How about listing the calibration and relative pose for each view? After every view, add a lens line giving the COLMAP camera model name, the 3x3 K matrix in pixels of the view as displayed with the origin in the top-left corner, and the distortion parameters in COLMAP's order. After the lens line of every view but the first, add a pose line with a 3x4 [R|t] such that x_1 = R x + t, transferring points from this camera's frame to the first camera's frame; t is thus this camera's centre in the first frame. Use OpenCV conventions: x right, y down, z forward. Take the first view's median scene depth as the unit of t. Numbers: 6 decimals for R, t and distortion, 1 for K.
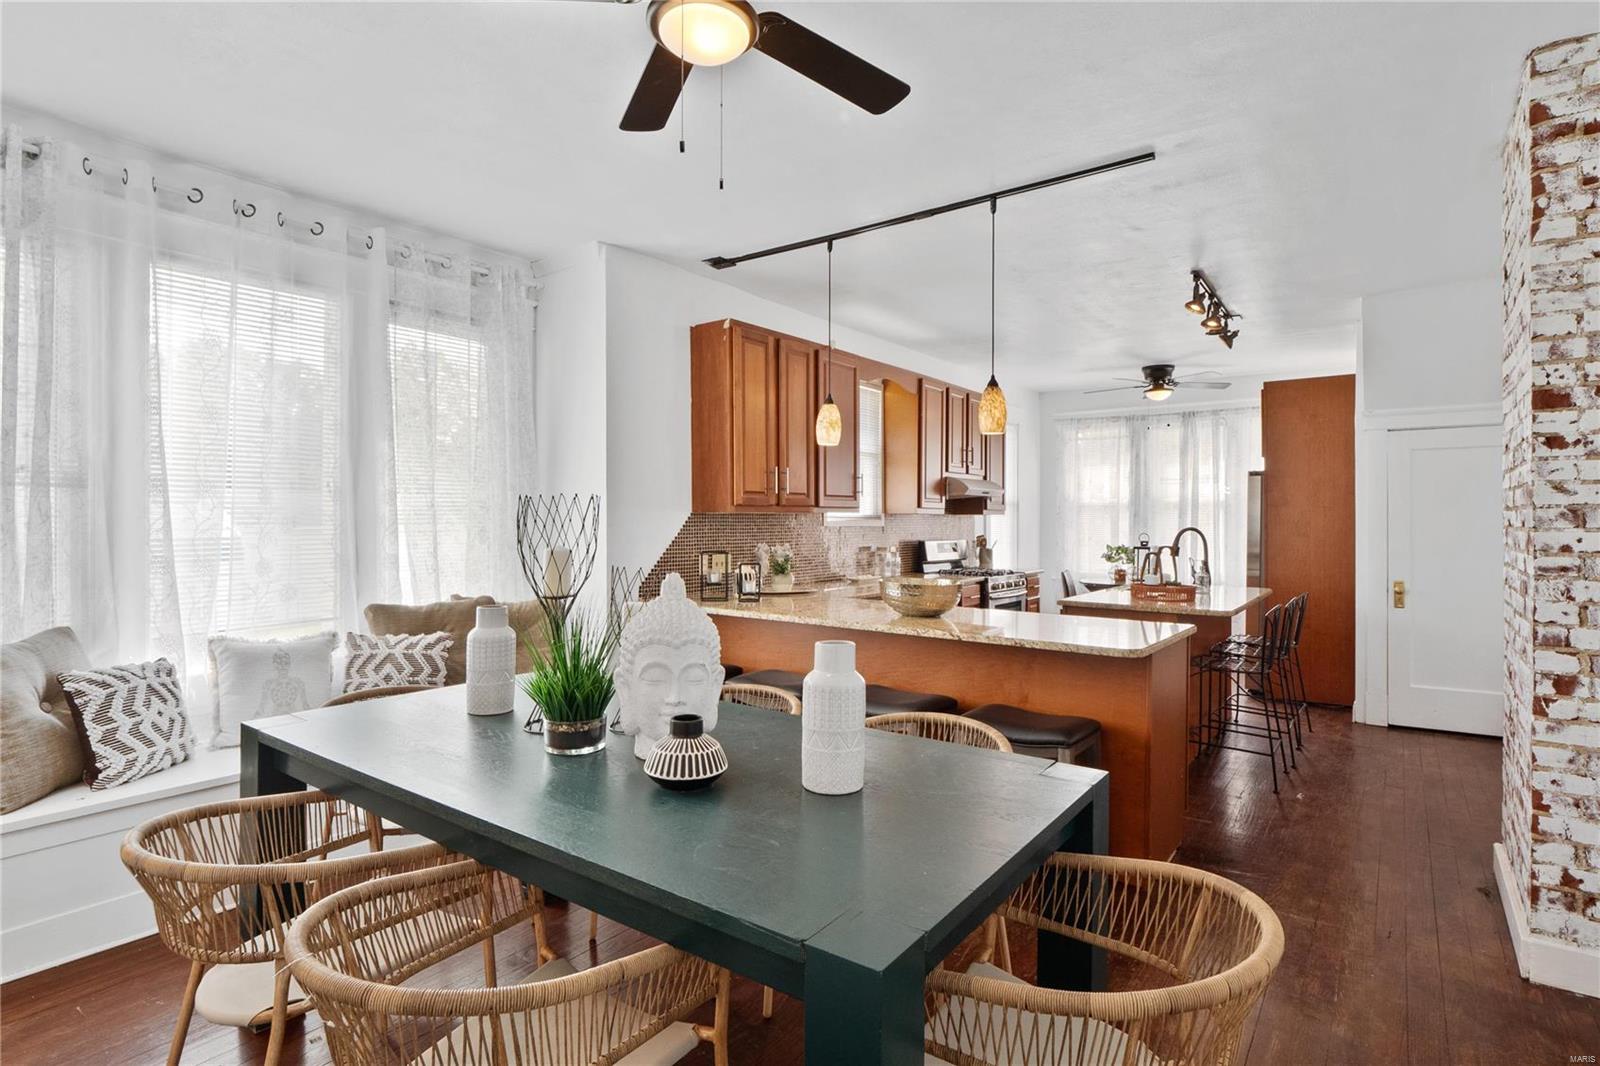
lens RADIAL K [[808.4, 0, 807.1], [0, 808.4, 522.6], [0, 0, 1]] dist [0.003313, -0.000220]
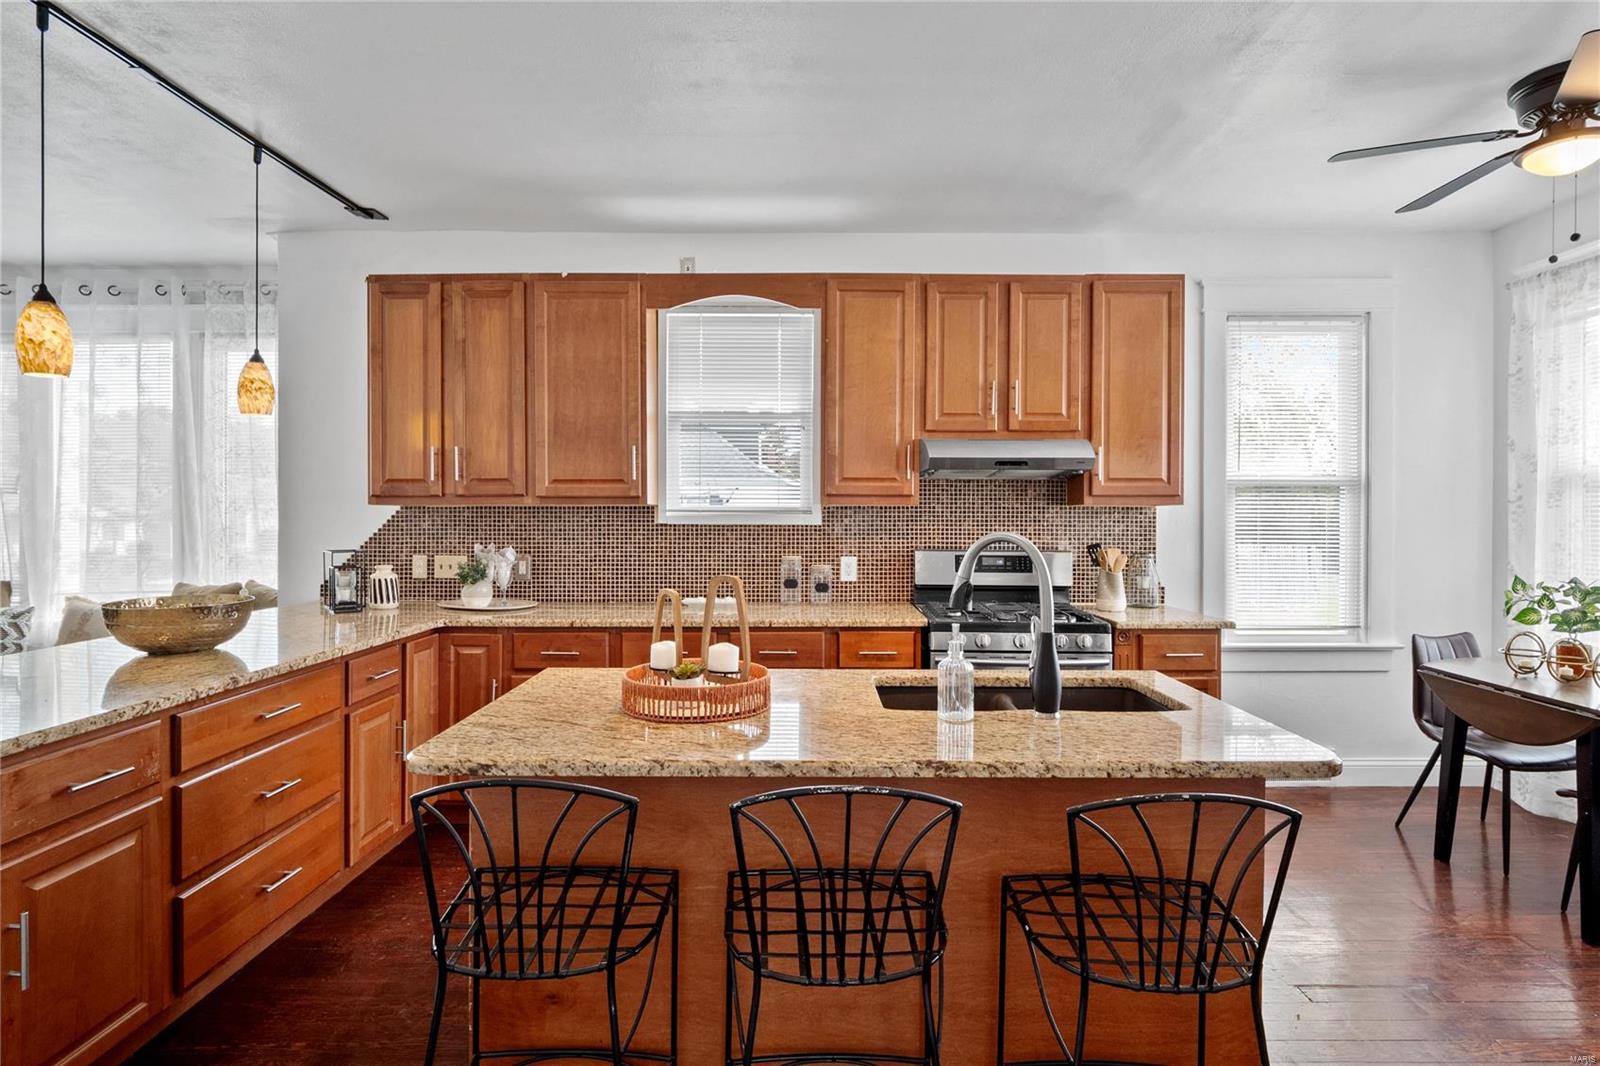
lens RADIAL K [[814.7, 0, 817.4], [0, 814.7, 520.6], [0, 0, 1]] dist [0.000619, -0.000677]
pose [[0.593523, 0.003513, -0.804809, 0.633609], [-0.004130, 0.999991, 0.001319, 0.000412], [0.804806, 0.002541, 0.593532, 0.636733]]
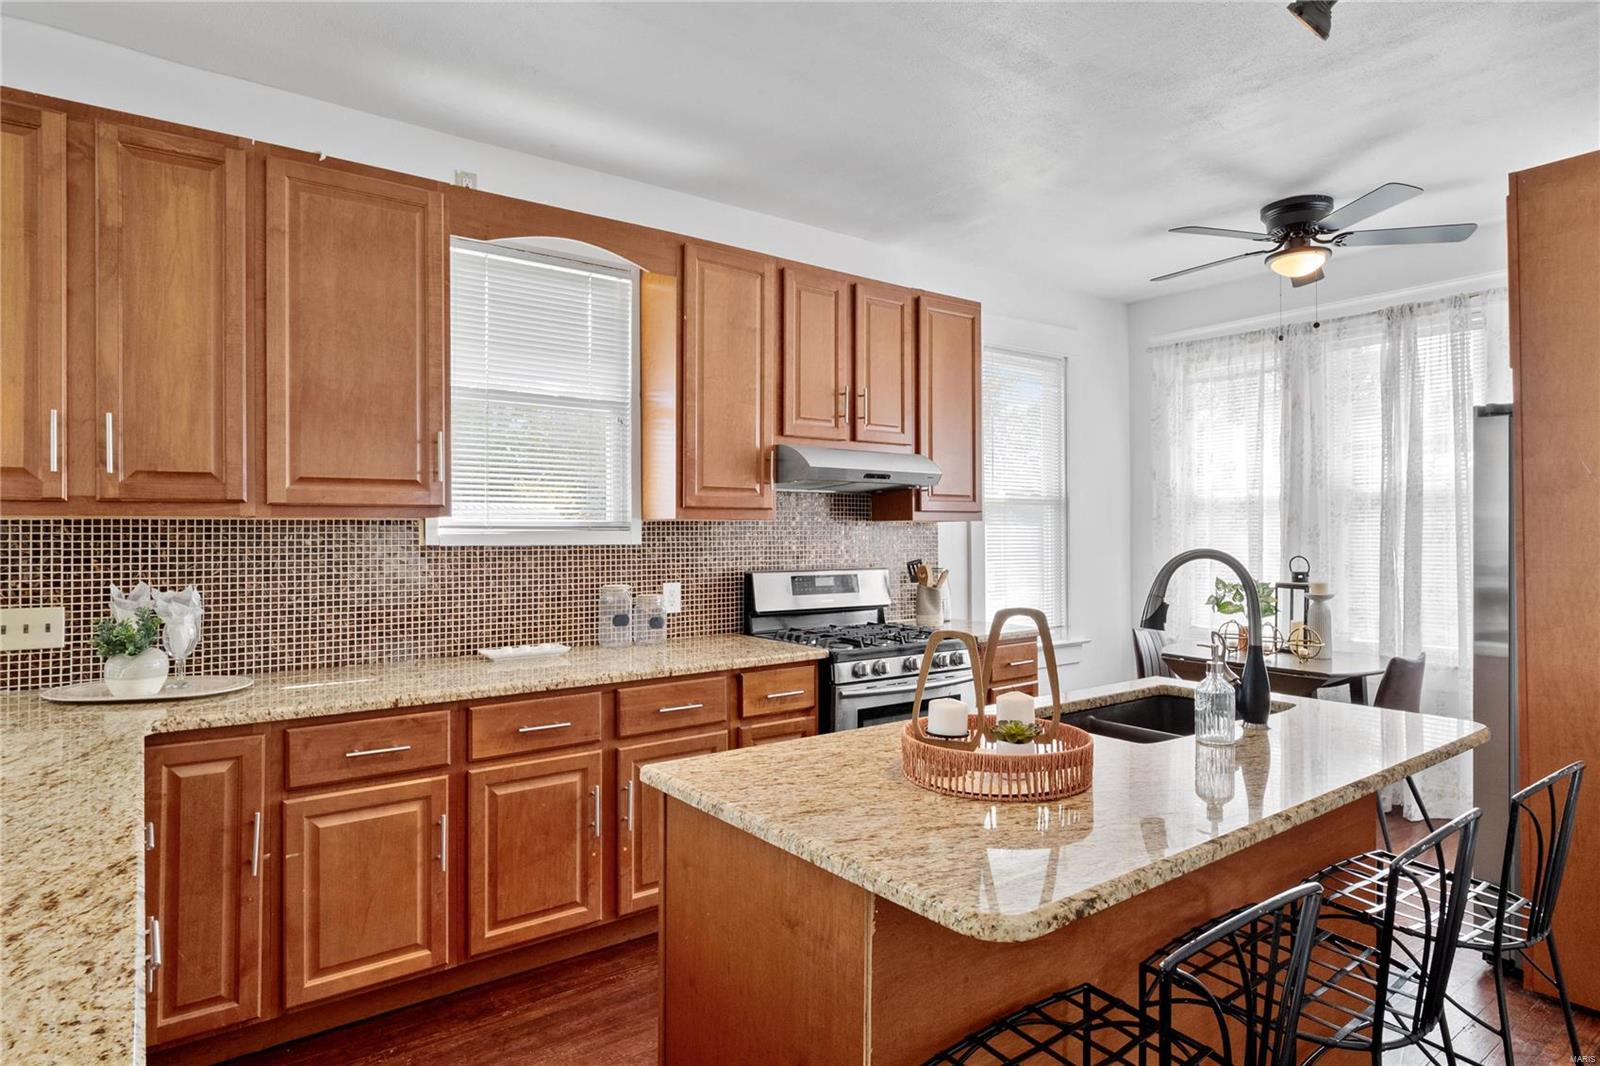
lens RADIAL K [[890.6, 0, 807.9], [0, 890.6, 528.5], [0, 0, 1]] dist [-0.002306, -0.000502]
pose [[0.957817, -0.004811, -0.287337, 0.371215], [0.002712, 0.999967, -0.007701, -0.000851], [0.287364, 0.006597, 0.957799, 0.506621]]
